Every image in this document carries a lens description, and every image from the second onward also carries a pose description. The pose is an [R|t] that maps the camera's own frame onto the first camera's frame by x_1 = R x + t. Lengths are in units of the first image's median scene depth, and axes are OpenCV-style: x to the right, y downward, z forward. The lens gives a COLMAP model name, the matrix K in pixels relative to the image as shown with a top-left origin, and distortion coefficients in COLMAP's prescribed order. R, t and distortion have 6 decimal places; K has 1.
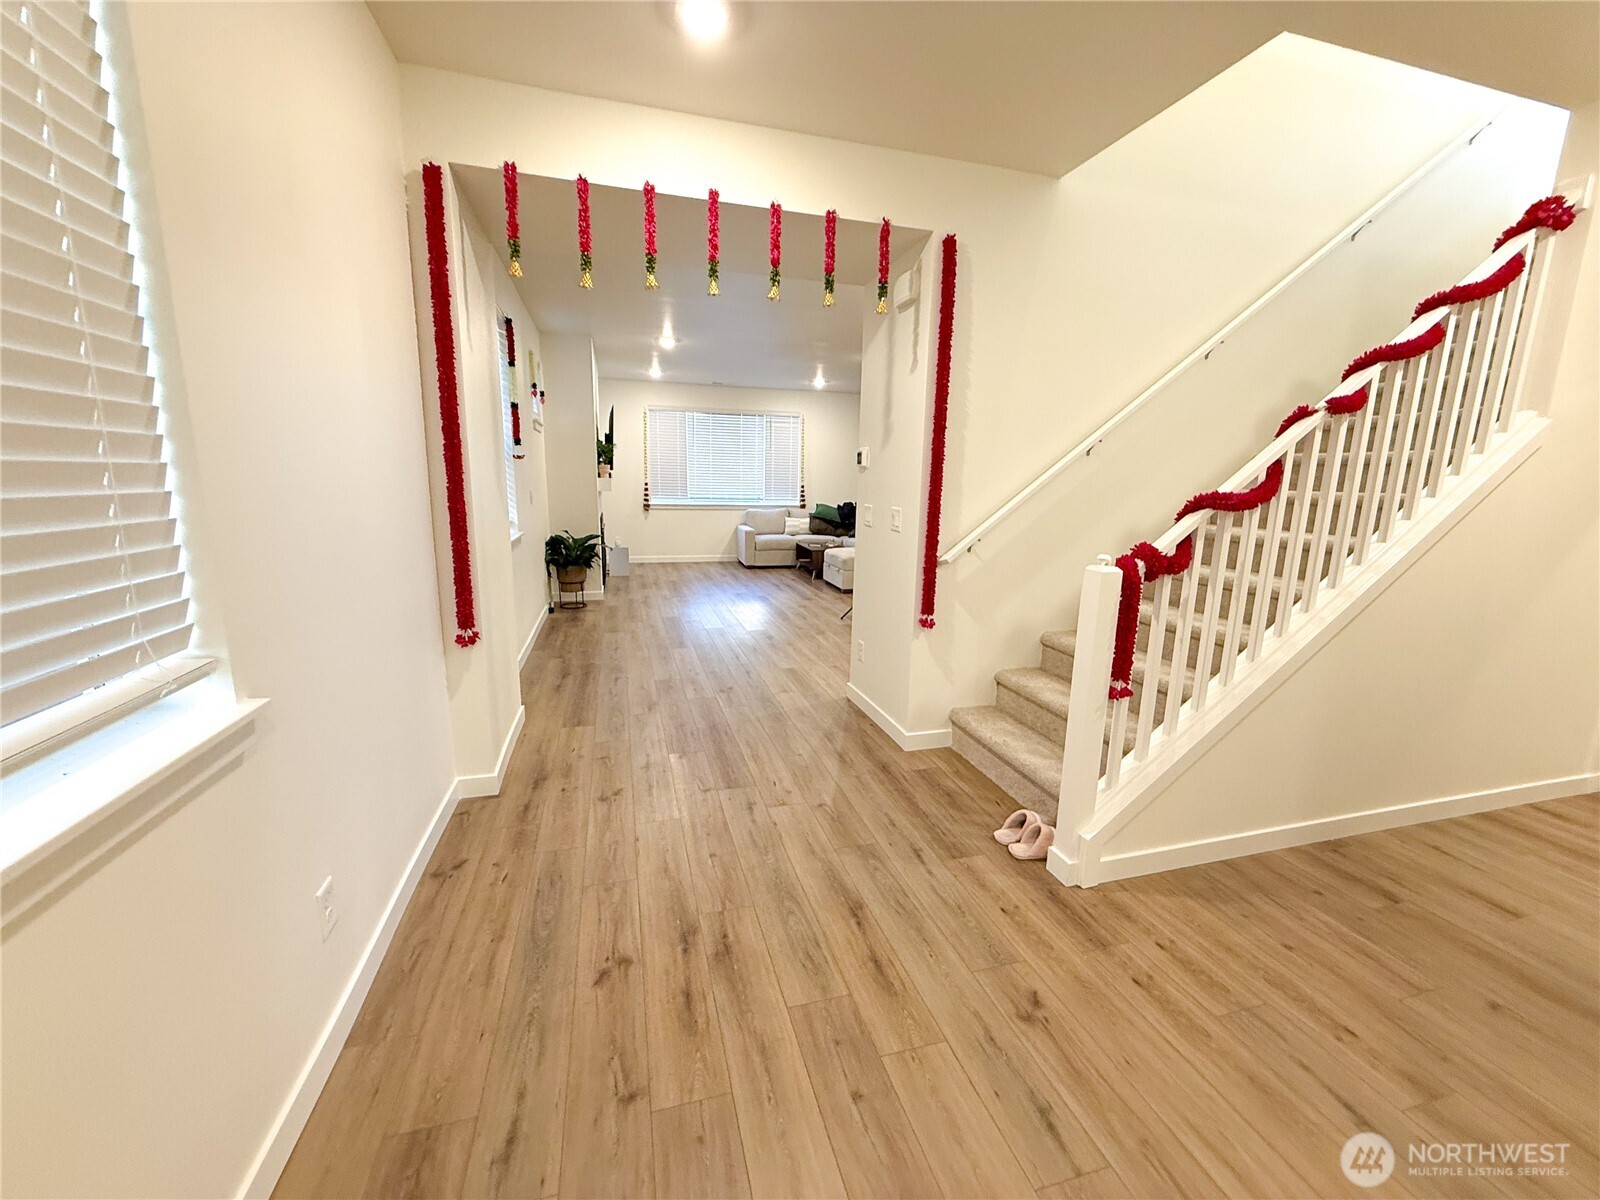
lens RADIAL K [[640.0, 0, 798.4], [0, 640.0, 596.6], [0, 0, 1]] dist [-0.000300, -0.000009]
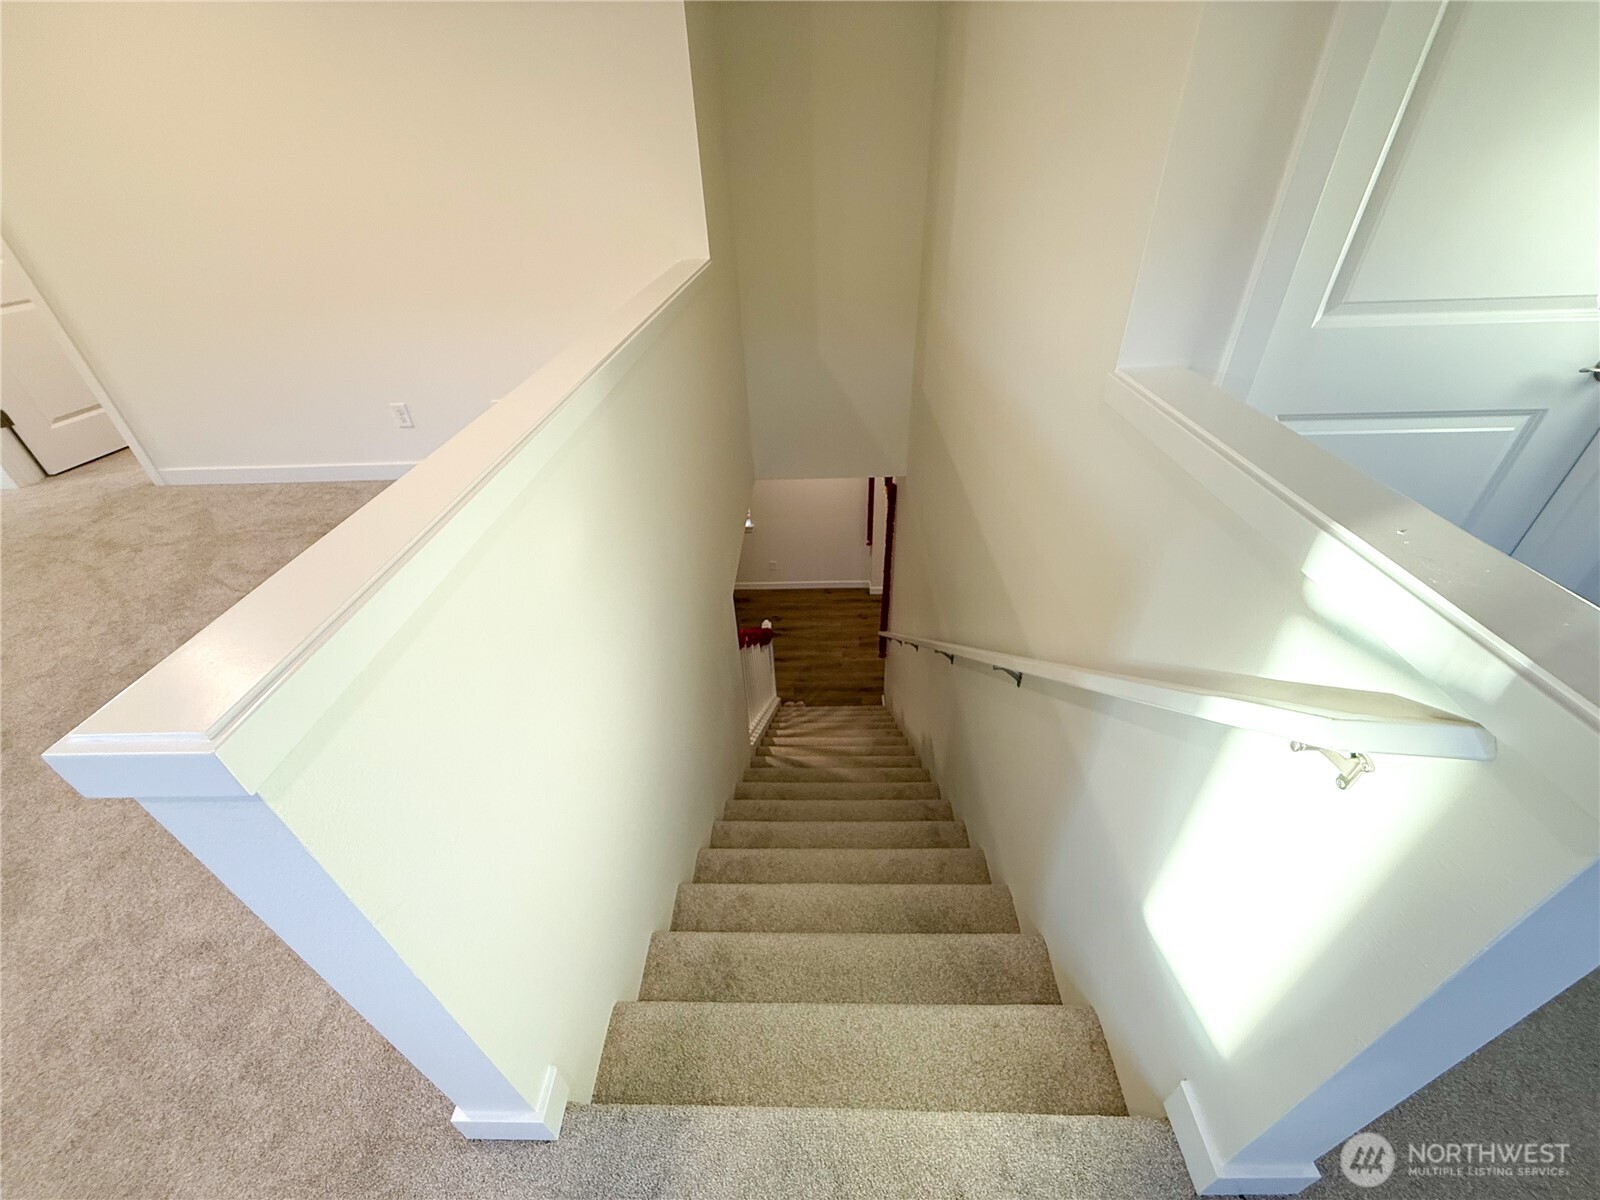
lens RADIAL K [[640.0, 0, 798.4], [0, 640.0, 596.6], [0, 0, 1]] dist [-0.000300, -0.000009]
pose [[-0.291387, 0.551065, -0.781934, 1.717120], [-0.145668, 0.782312, 0.605614, -1.256256], [0.945449, 0.290371, -0.147683, 1.003612]]
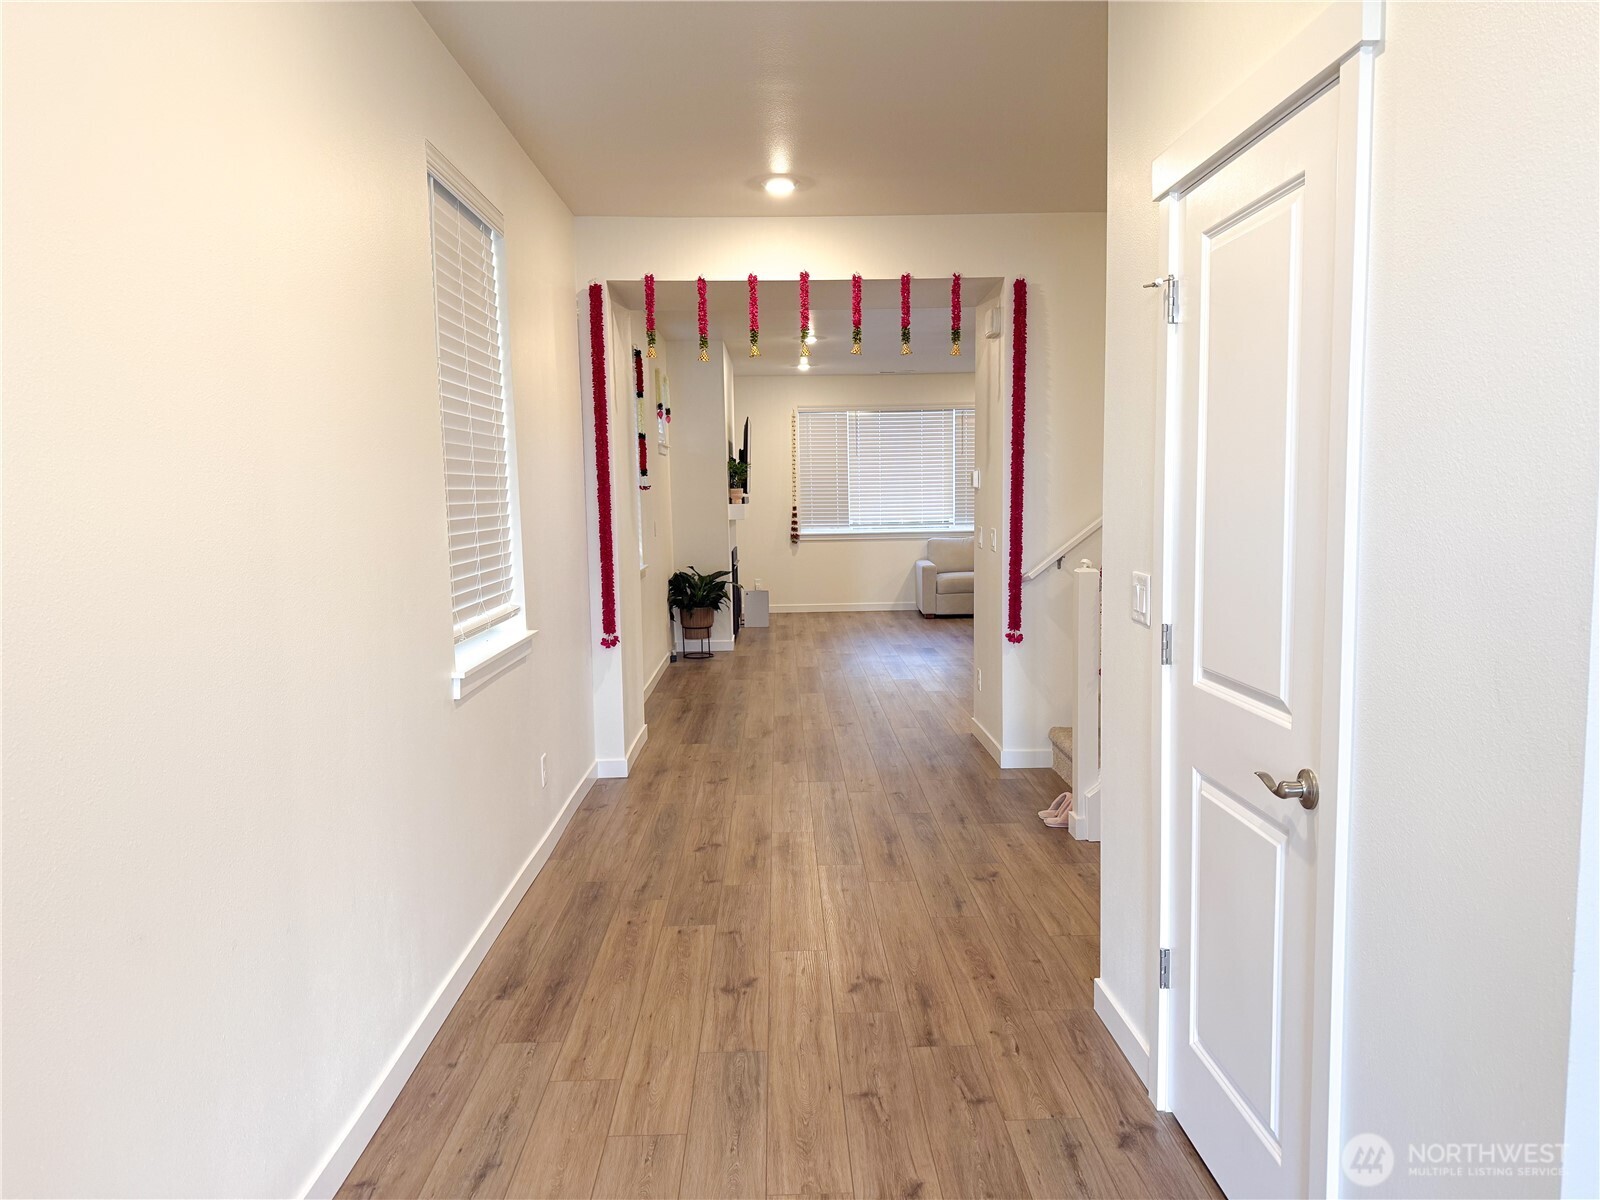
lens RADIAL K [[1093.5, 0, 800.0], [0, 1093.5, 600.0], [0, 0, 1]] dist [0.159410, -0.000023]
pose [[0.967844, -0.010316, -0.251338, 0.316489], [-0.010708, 0.996563, -0.082141, 0.131670], [0.251322, 0.082191, 0.964408, -0.812755]]
